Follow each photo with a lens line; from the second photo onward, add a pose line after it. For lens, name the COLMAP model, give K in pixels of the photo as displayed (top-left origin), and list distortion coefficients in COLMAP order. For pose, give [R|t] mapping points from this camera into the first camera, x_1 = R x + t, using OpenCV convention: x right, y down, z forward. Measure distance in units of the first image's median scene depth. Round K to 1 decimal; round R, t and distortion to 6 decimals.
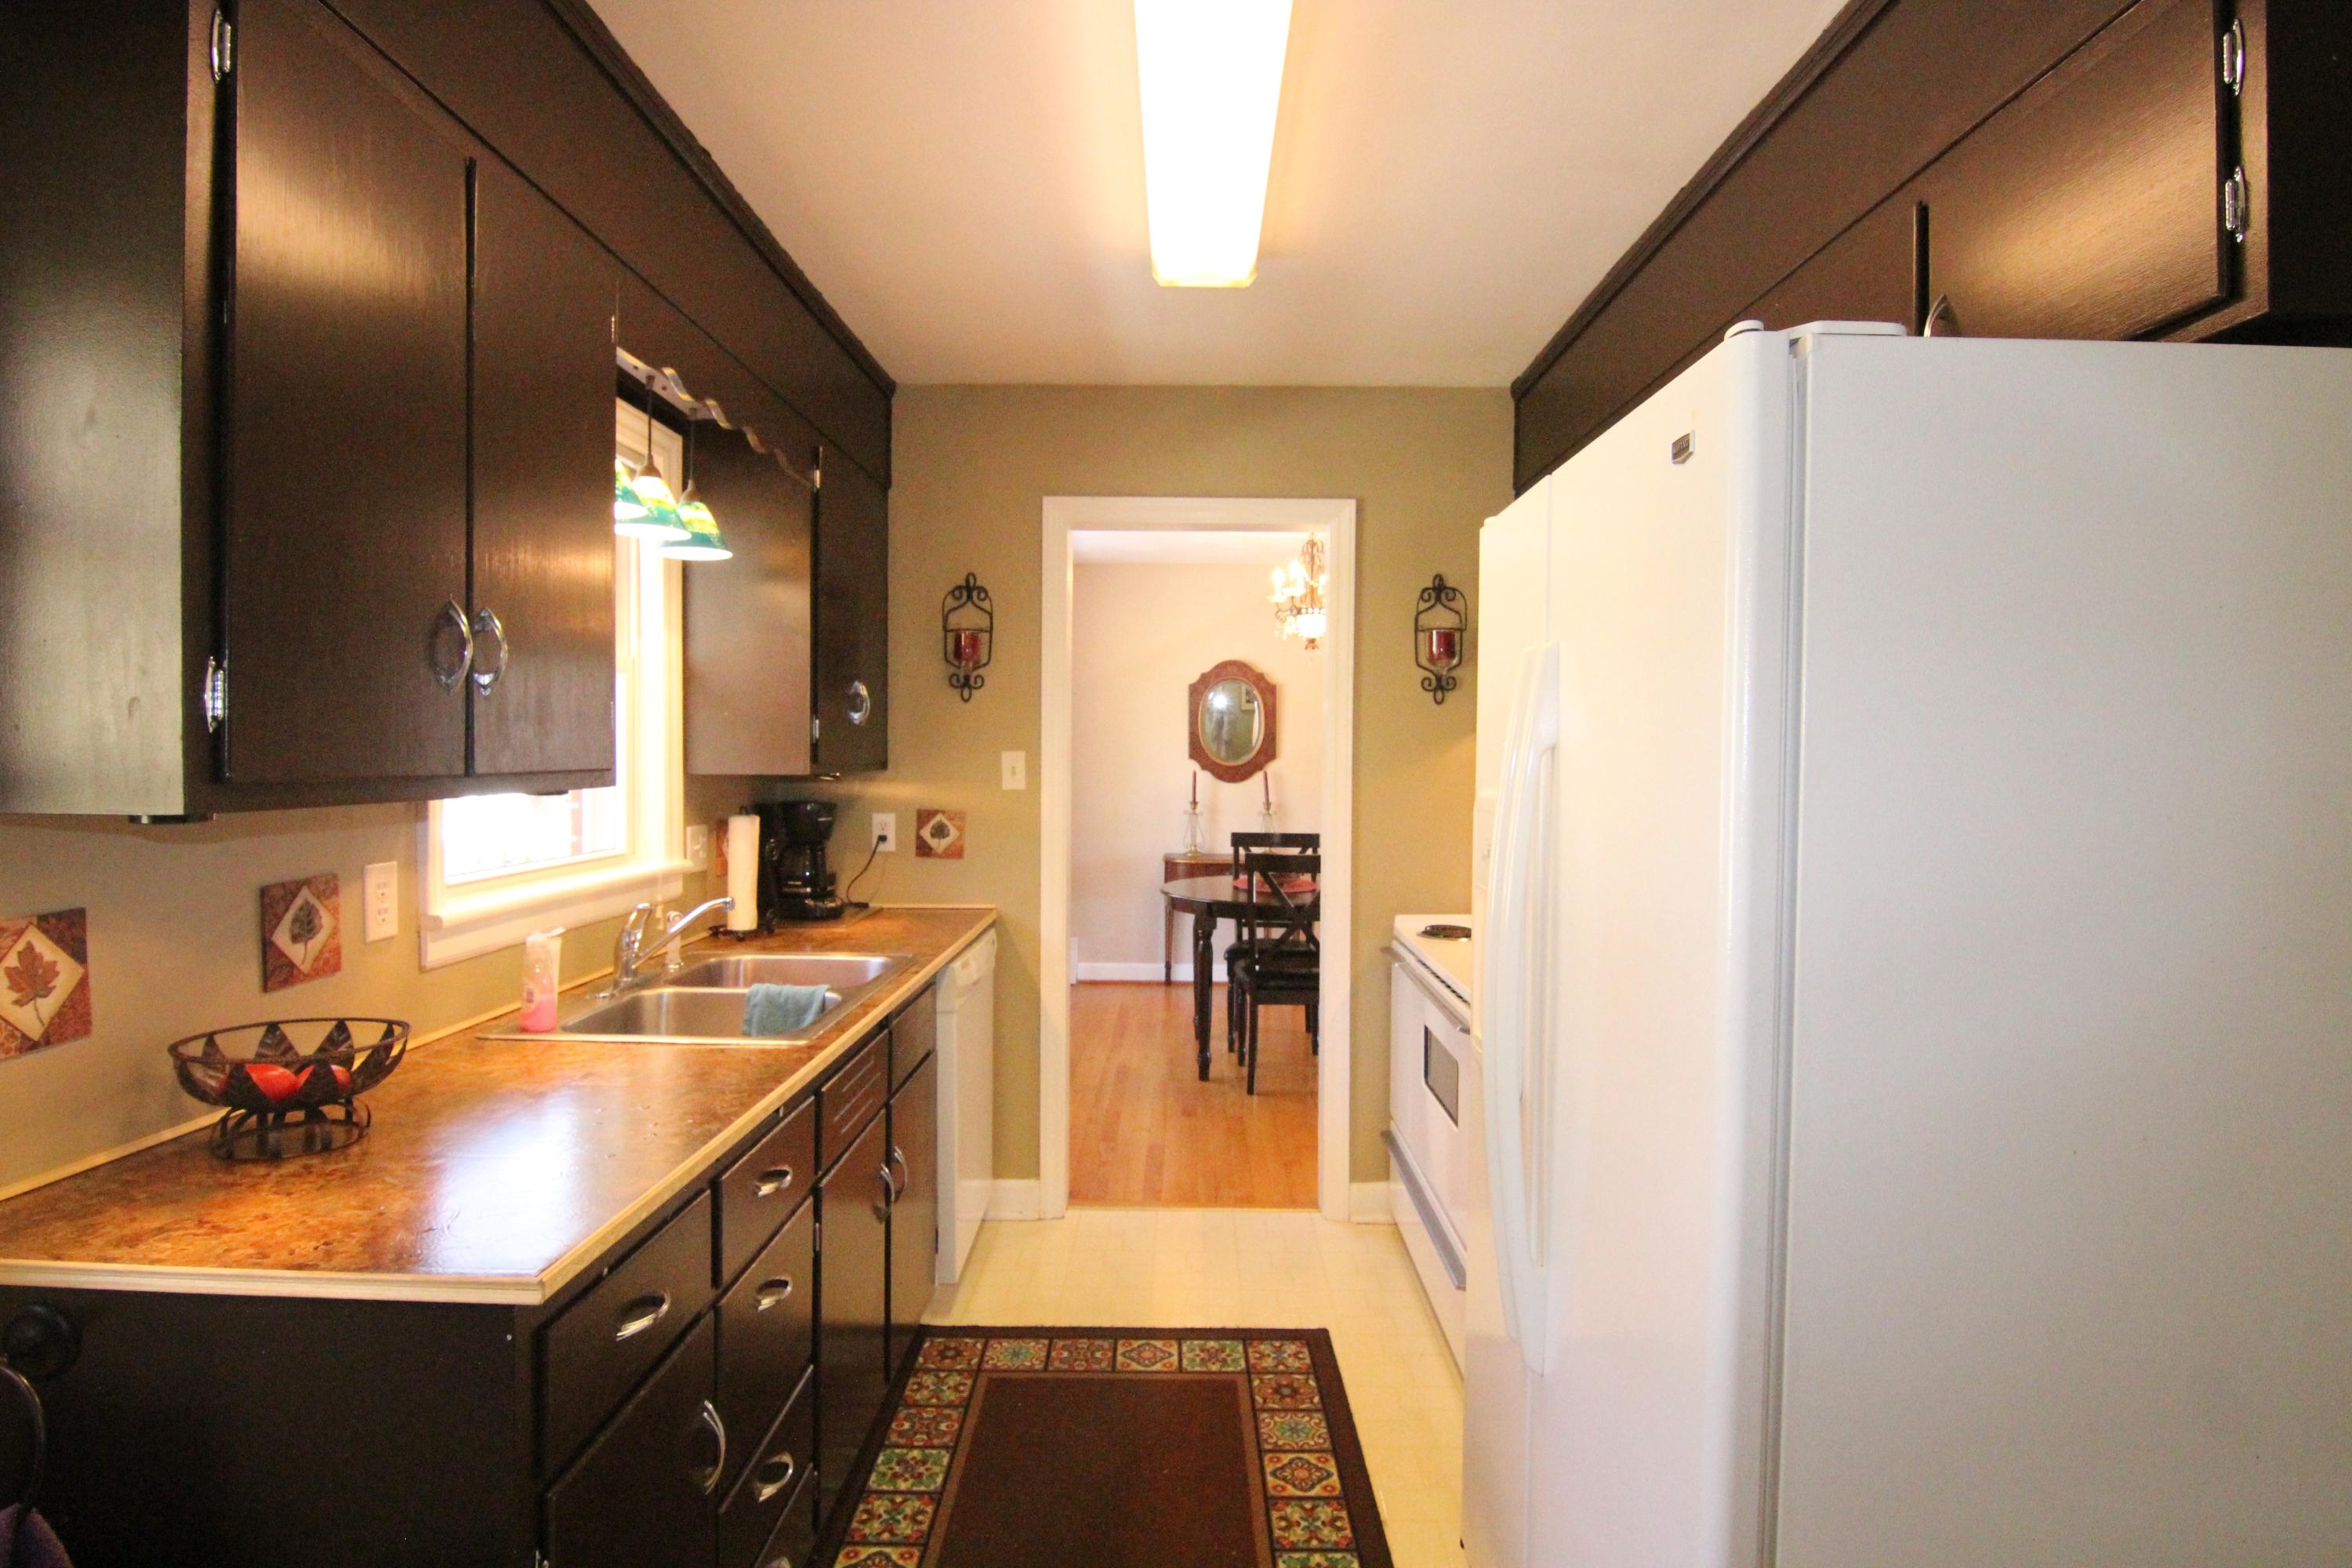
lens RADIAL K [[1196.1, 0, 1179.1], [0, 1196.1, 776.8], [0, 0, 1]] dist [-0.006058, -0.010156]
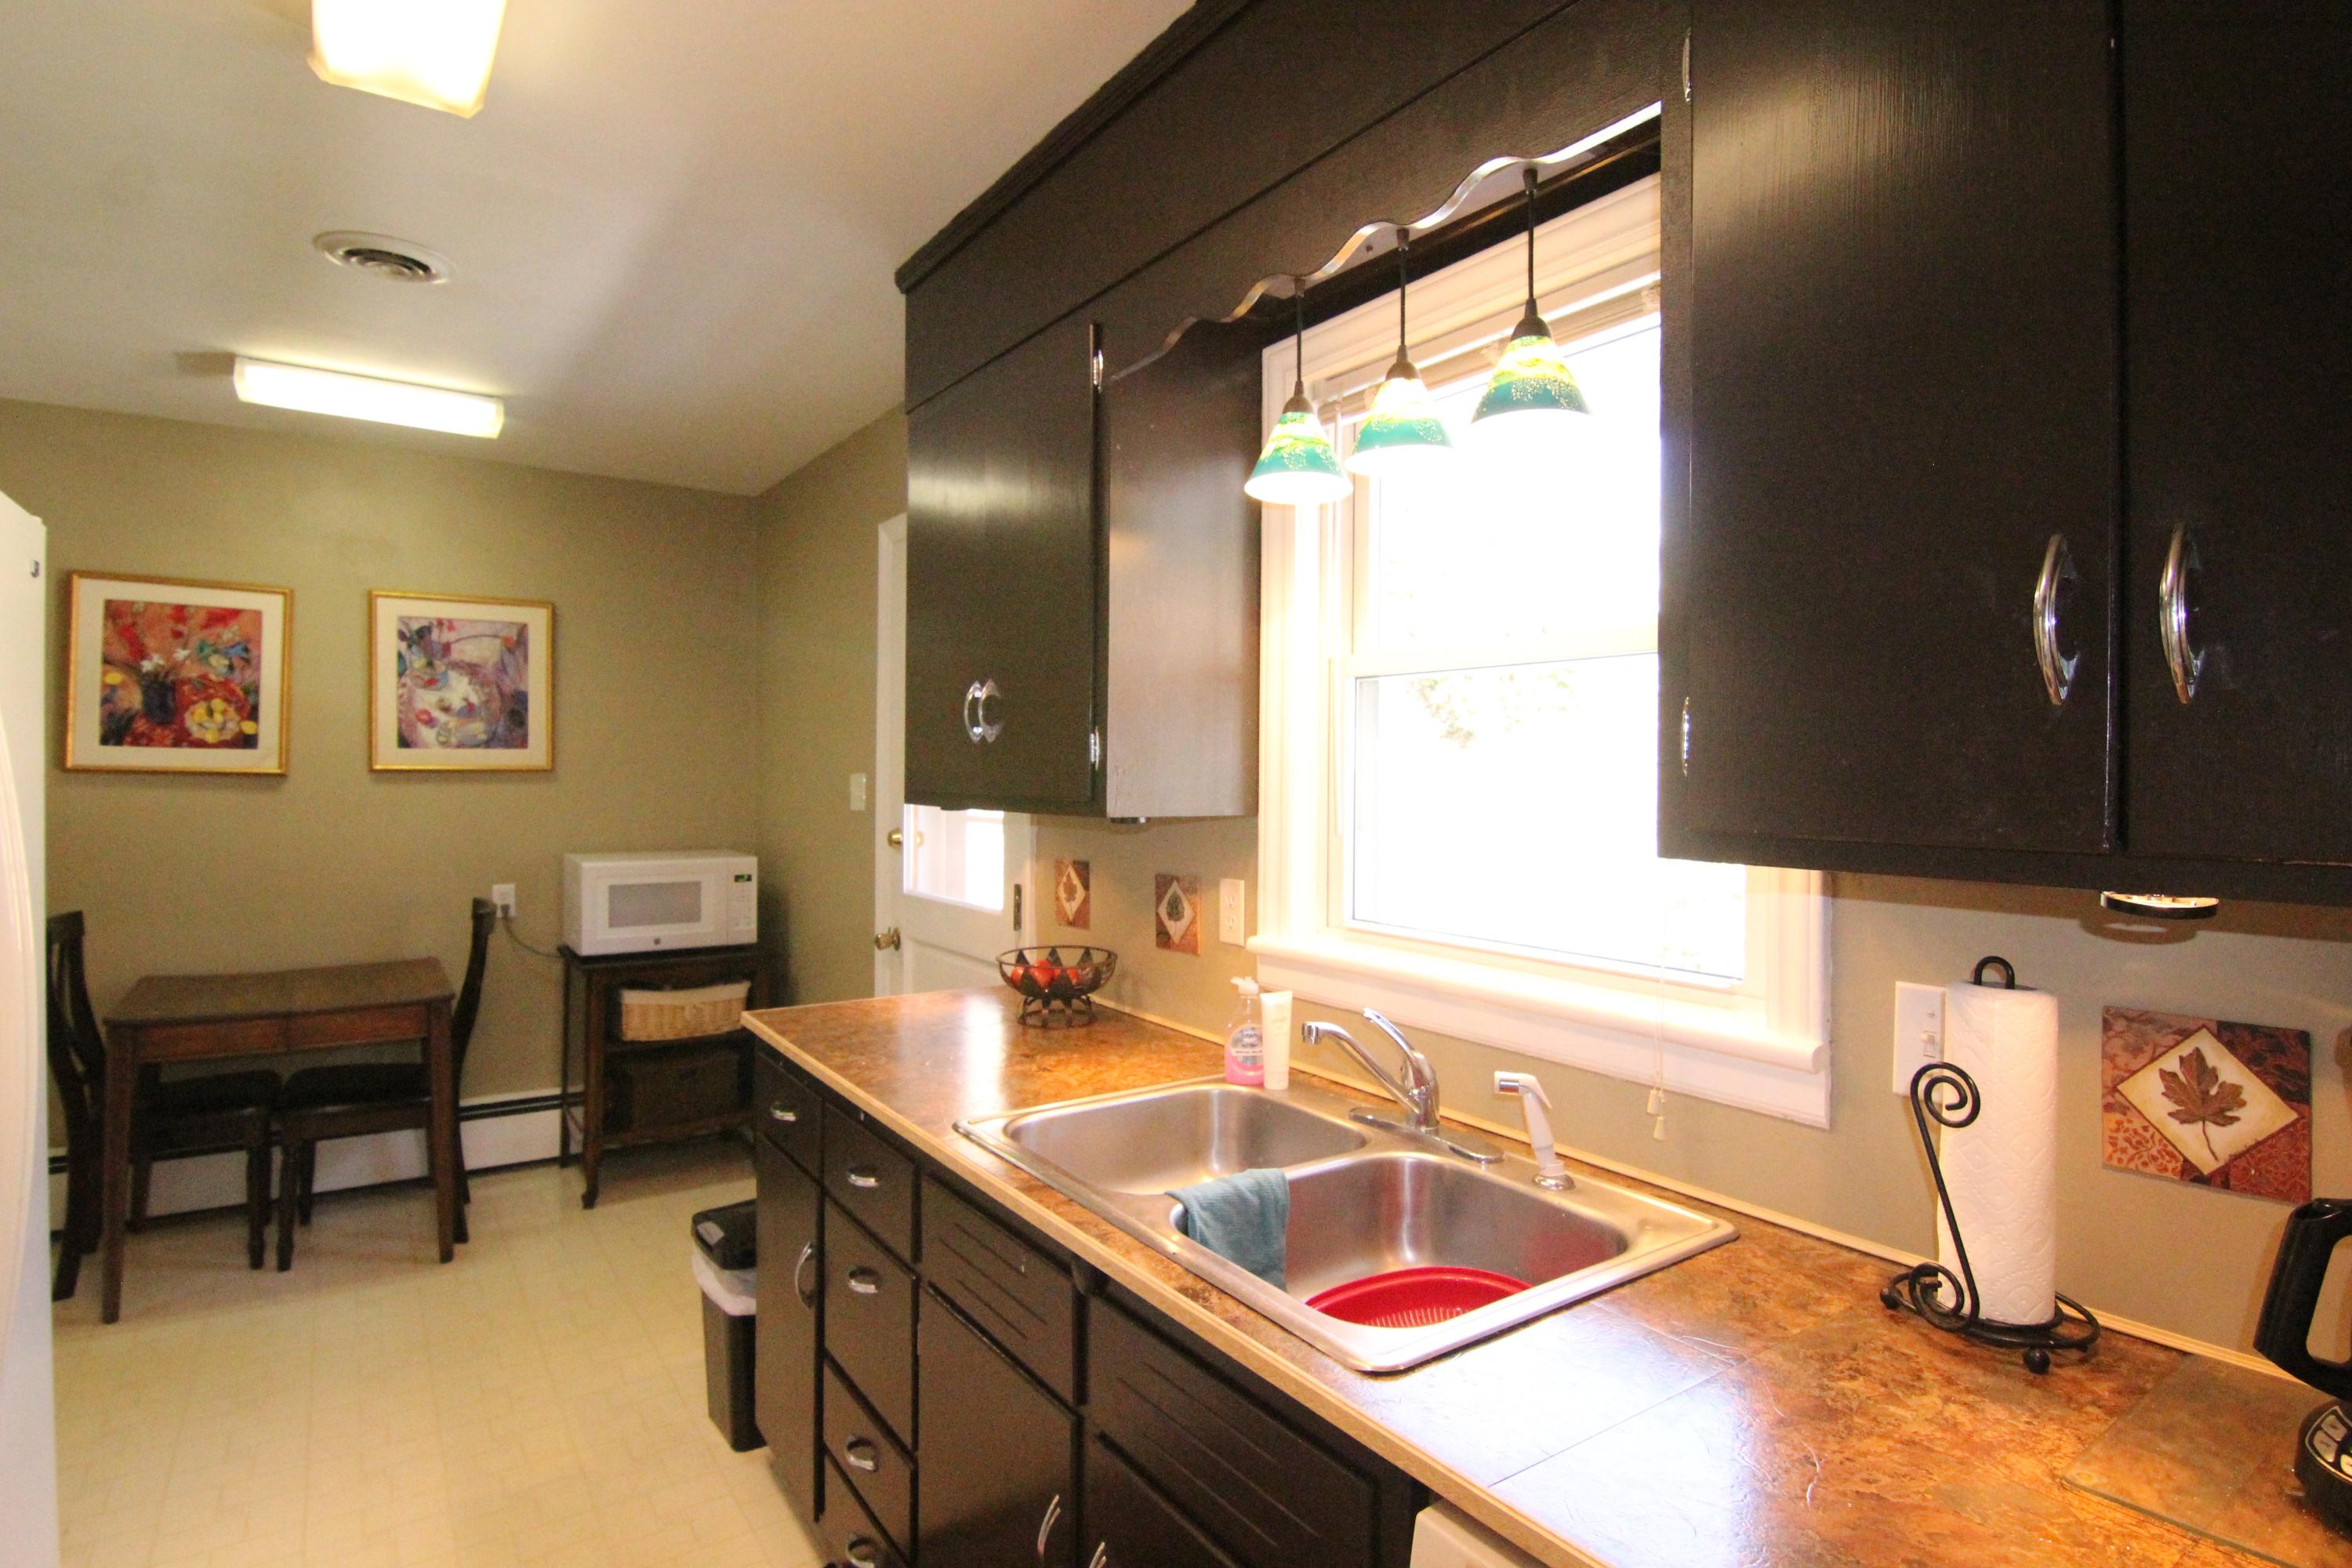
lens RADIAL K [[1196.1, 0, 1179.6], [0, 1196.1, 756.7], [0, 0, 1]] dist [-0.006058, -0.010156]
pose [[-0.813674, -0.028025, -0.580646, 0.042410], [-0.033775, 0.999429, -0.000908, -0.030968], [0.580340, 0.018872, -0.814156, 1.296022]]
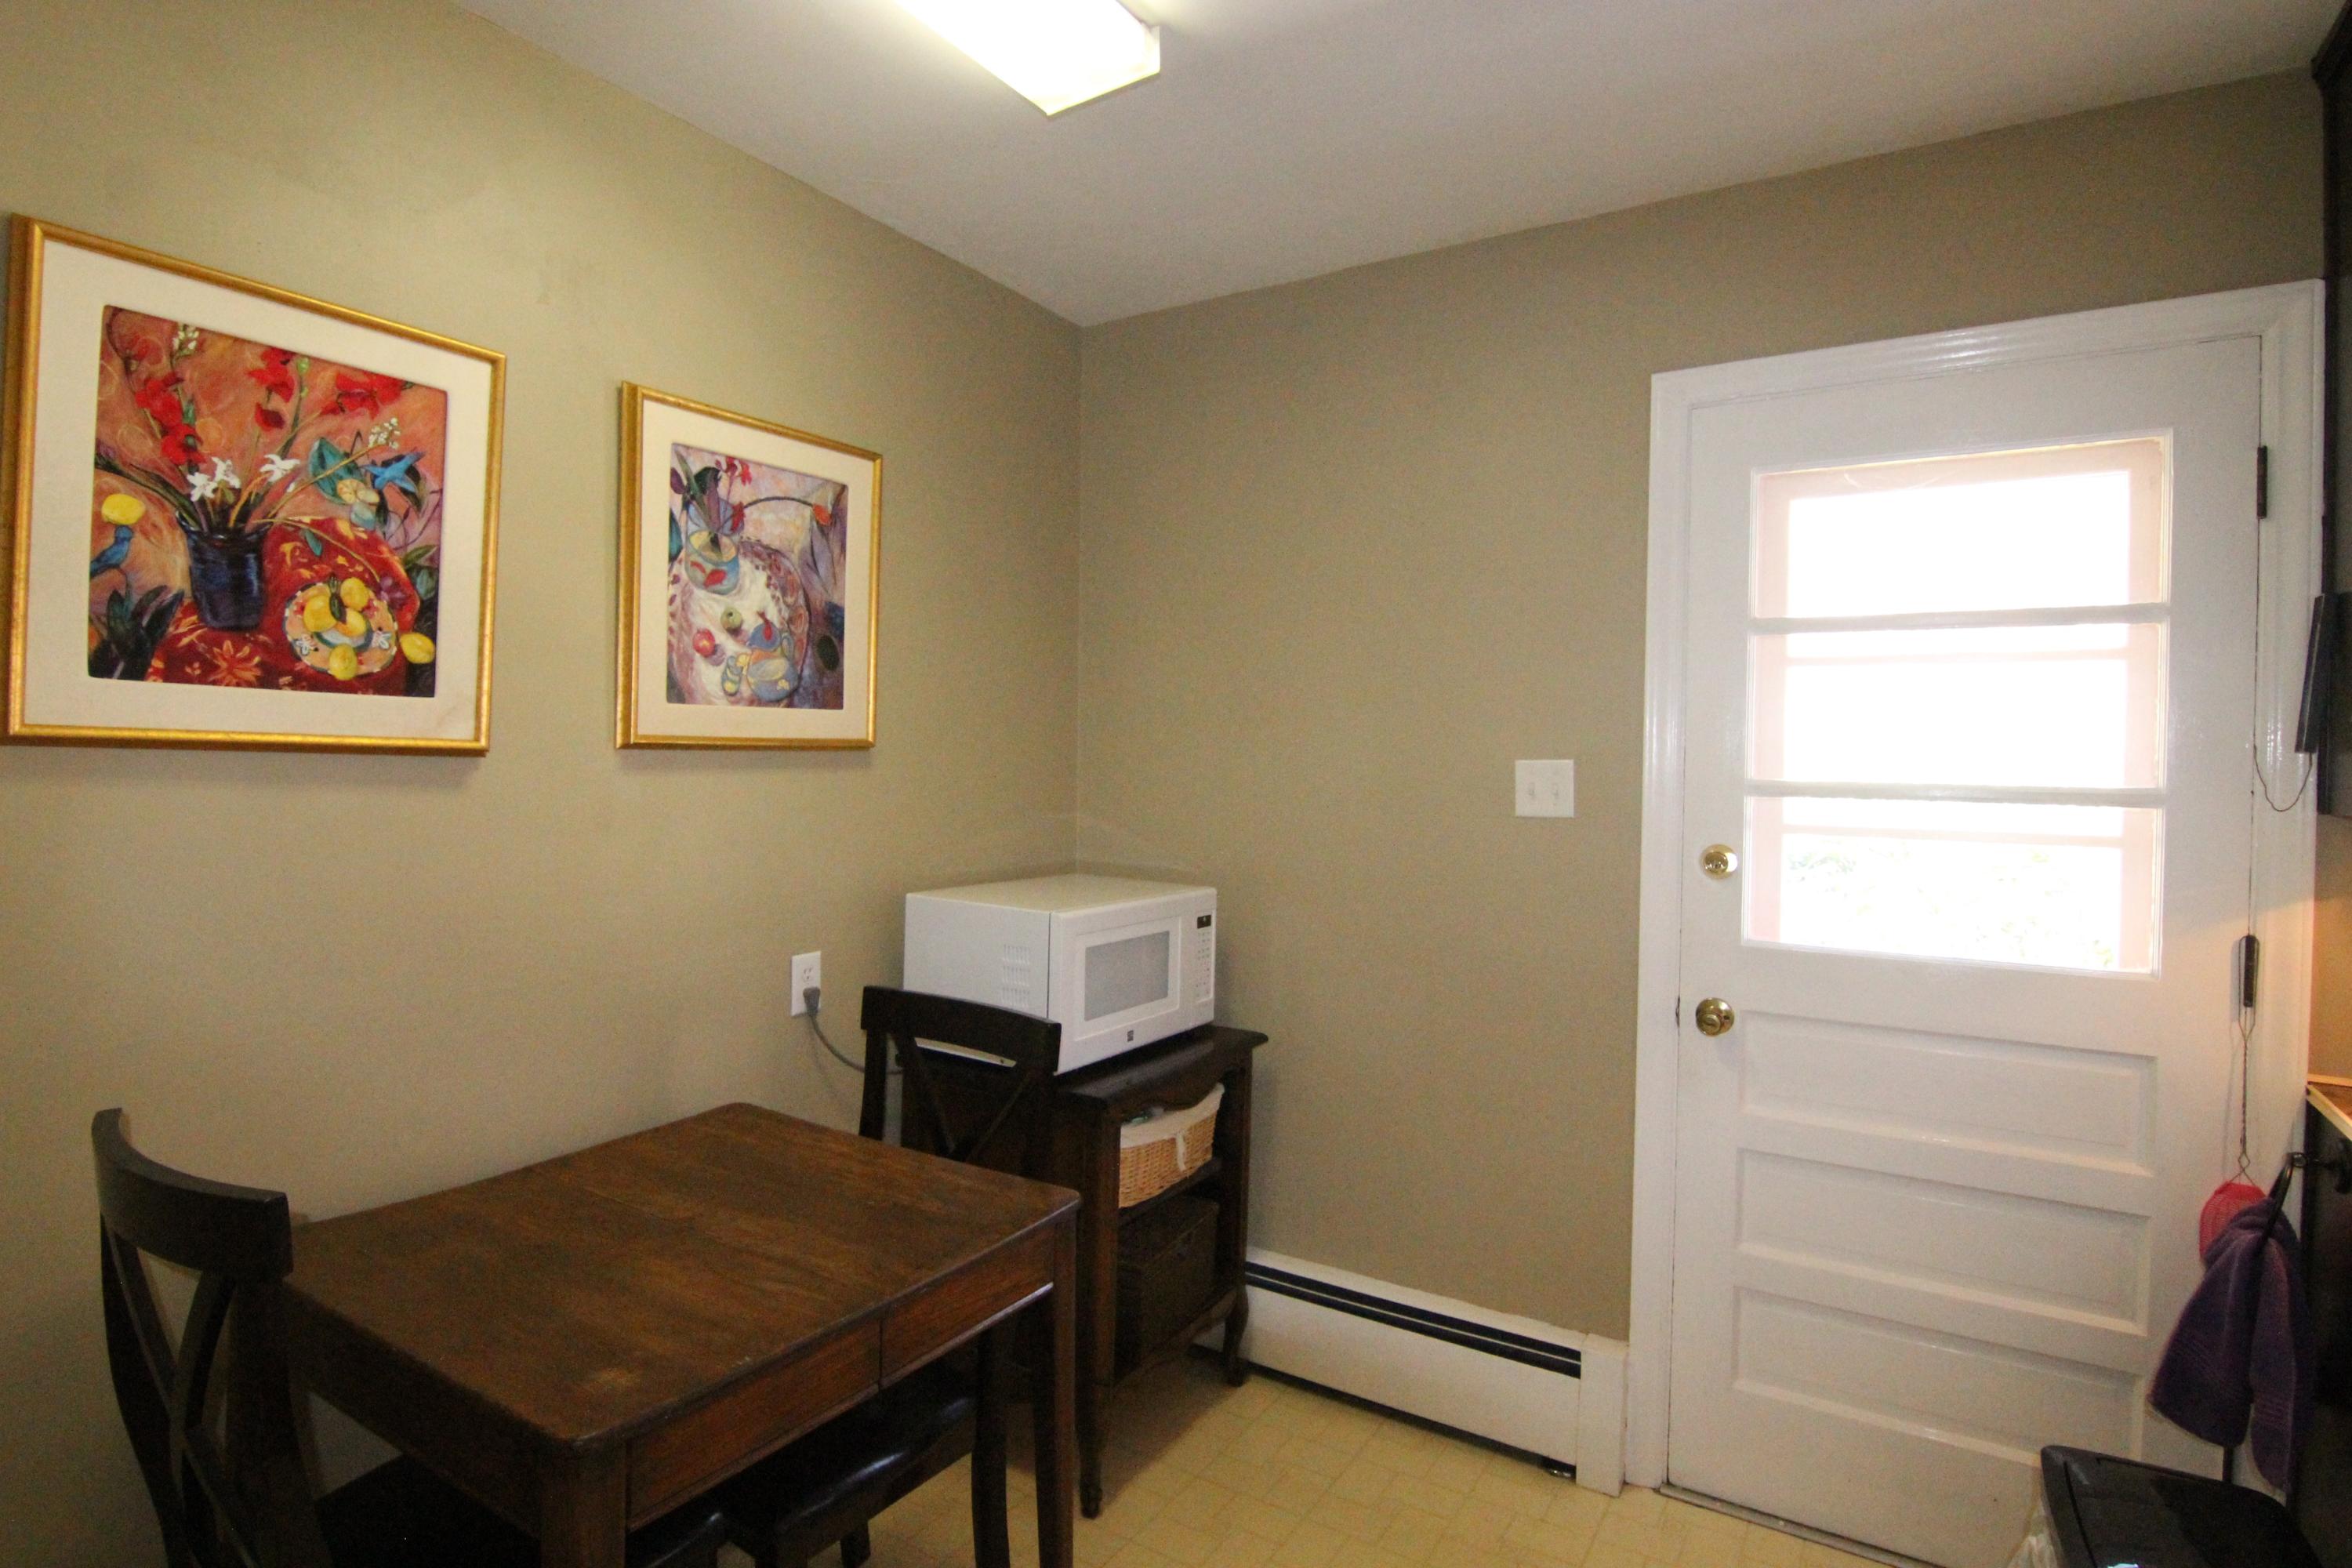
lens RADIAL K [[1196.1, 0, 1183.2], [0, 1196.1, 767.9], [0, 0, 1]] dist [-0.006058, -0.010156]
pose [[-0.528557, -0.015622, -0.848754, 0.442072], [-0.044918, 0.998945, 0.009586, 0.009339], [0.847708, 0.043191, -0.528701, 0.206582]]
